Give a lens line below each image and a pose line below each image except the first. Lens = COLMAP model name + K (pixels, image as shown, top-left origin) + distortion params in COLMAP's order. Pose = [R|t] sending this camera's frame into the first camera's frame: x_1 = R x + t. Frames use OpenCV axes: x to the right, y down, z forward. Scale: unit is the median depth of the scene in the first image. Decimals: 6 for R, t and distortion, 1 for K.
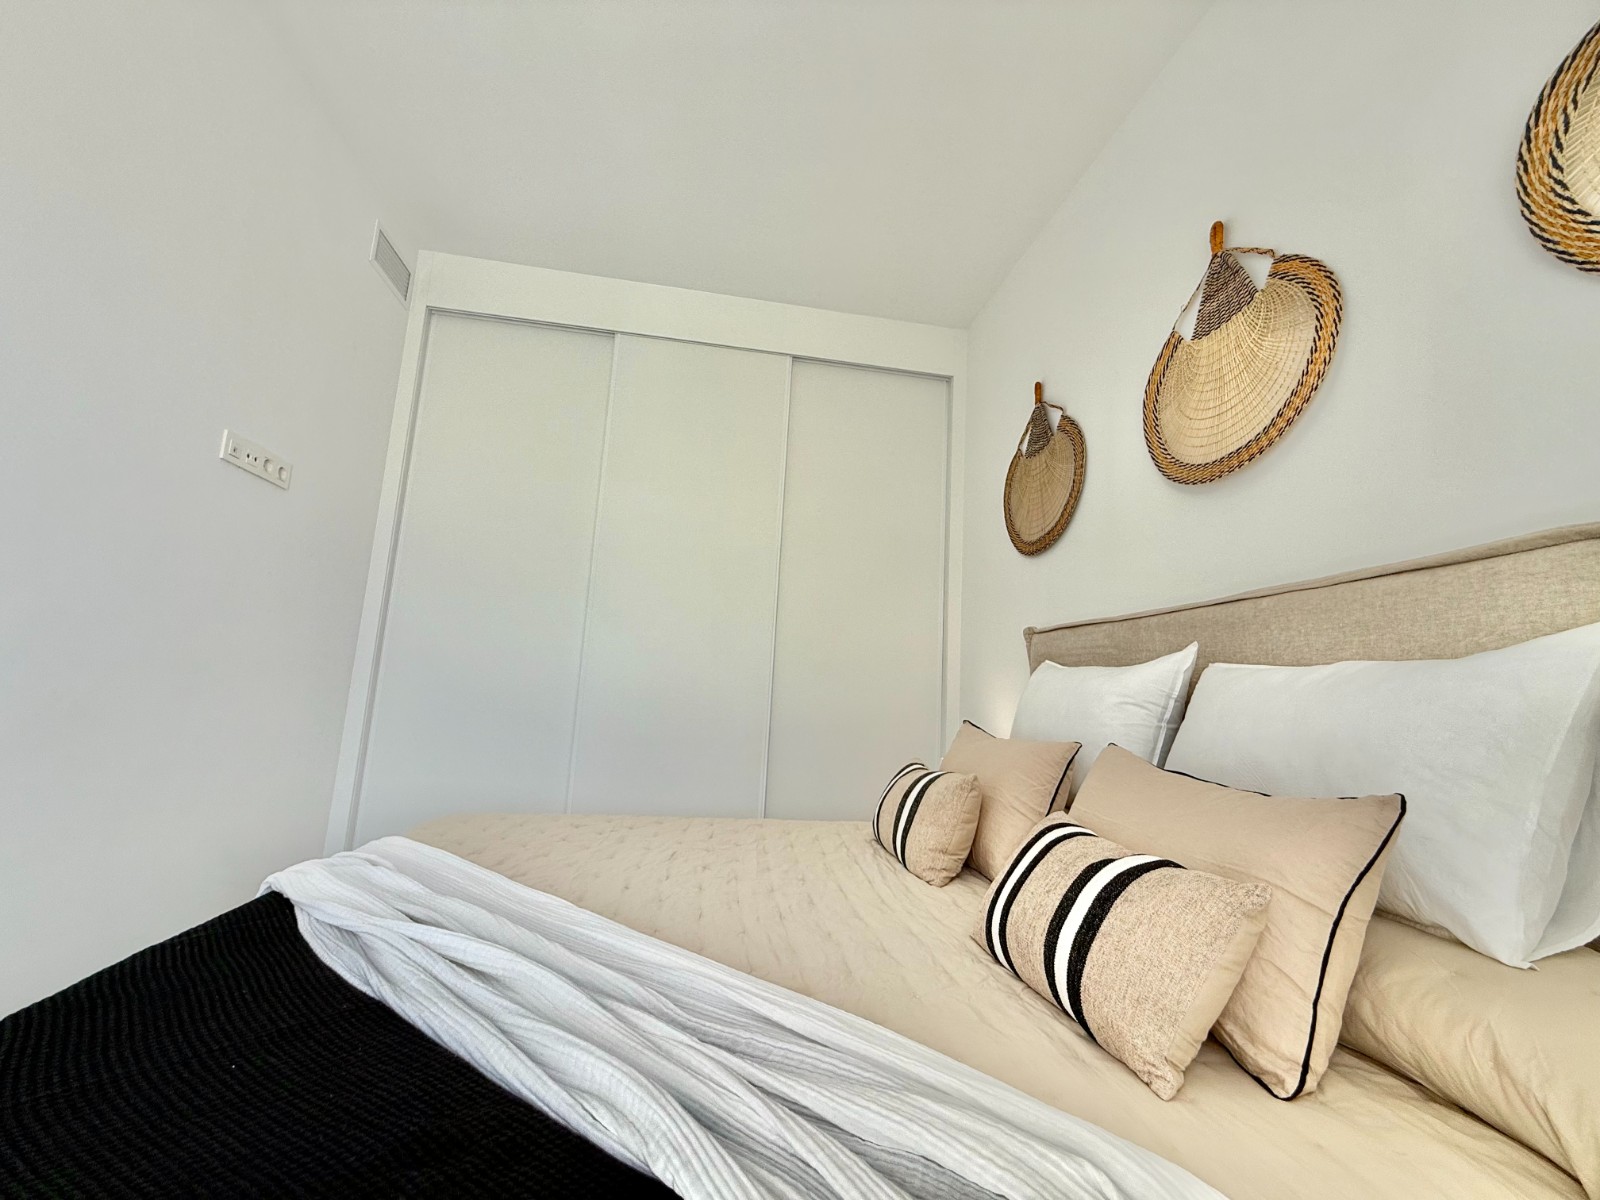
lens RADIAL K [[639.6, 0, 800.9], [0, 639.6, 605.6], [0, 0, 1]] dist [0.000951, -0.000073]
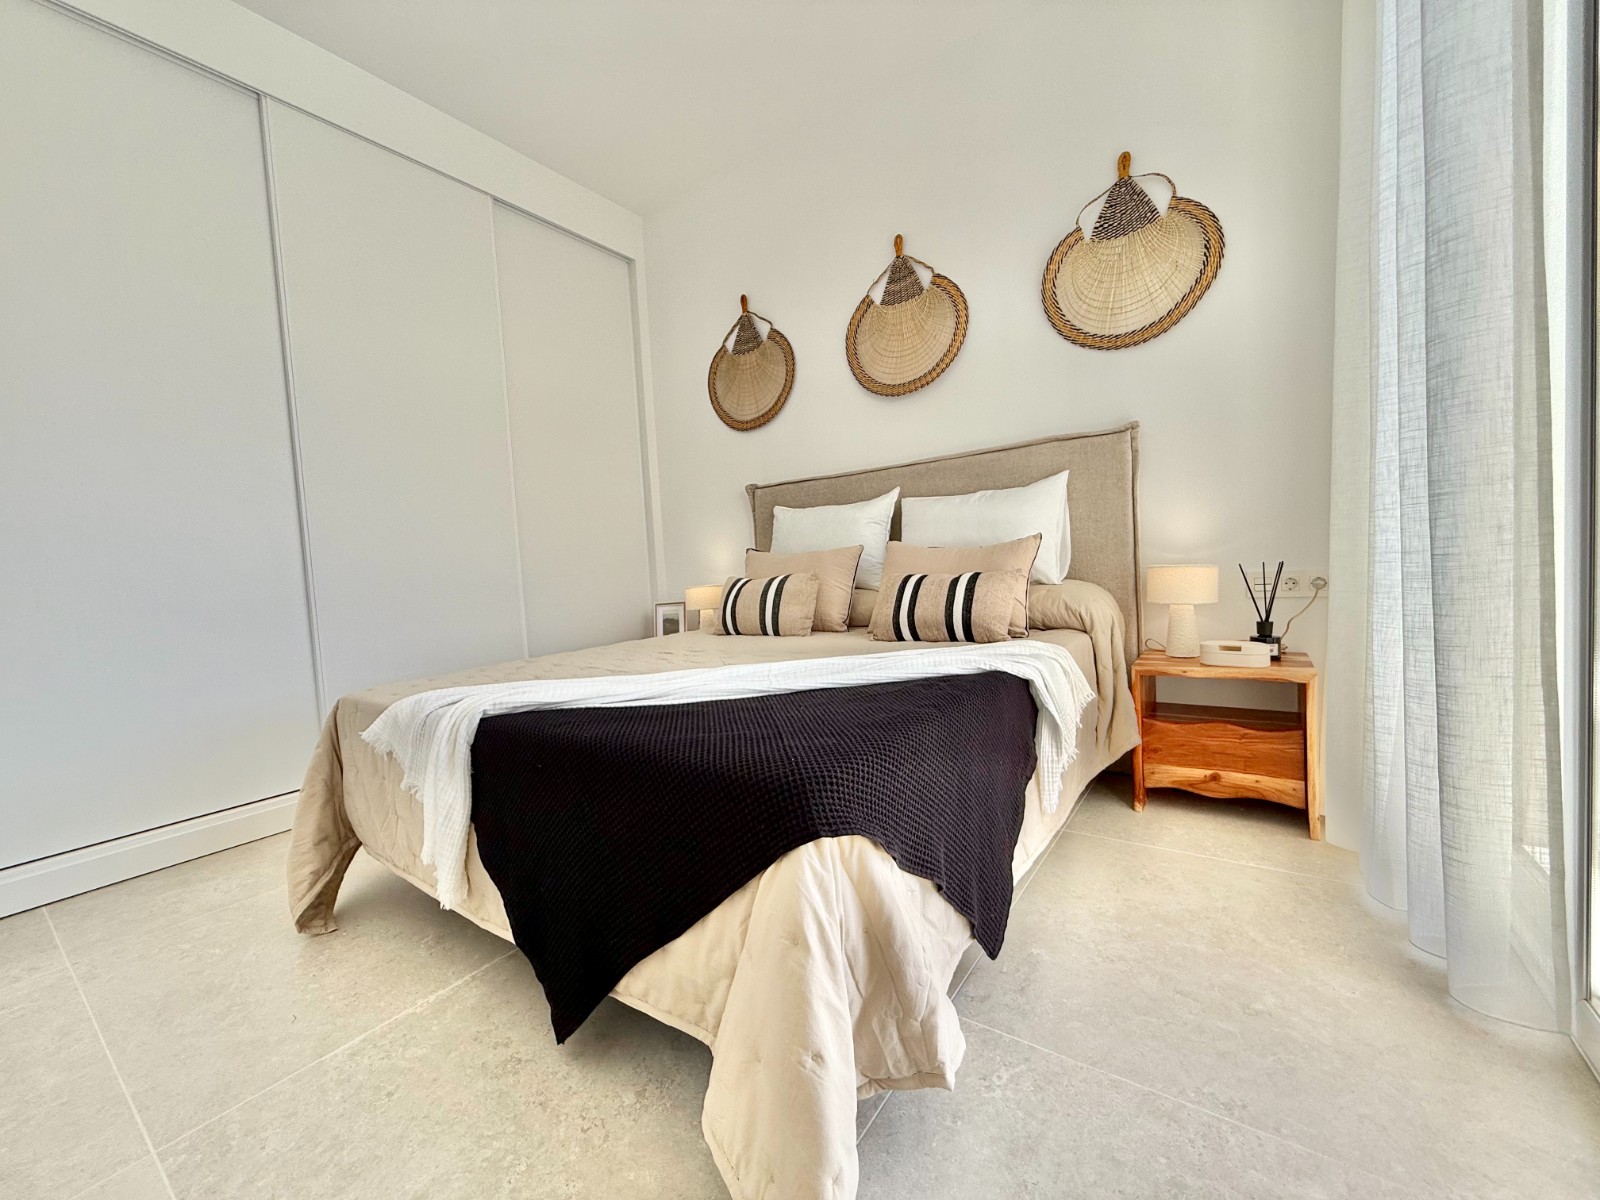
lens RADIAL K [[639.6, 0, 788.3], [0, 639.6, 611.0], [0, 0, 1]] dist [0.000951, -0.000073]
pose [[0.692165, -0.146666, 0.706680, -0.867436], [0.000696, 0.979270, 0.202558, 0.030500], [-0.721739, -0.139712, 0.677919, -0.070707]]
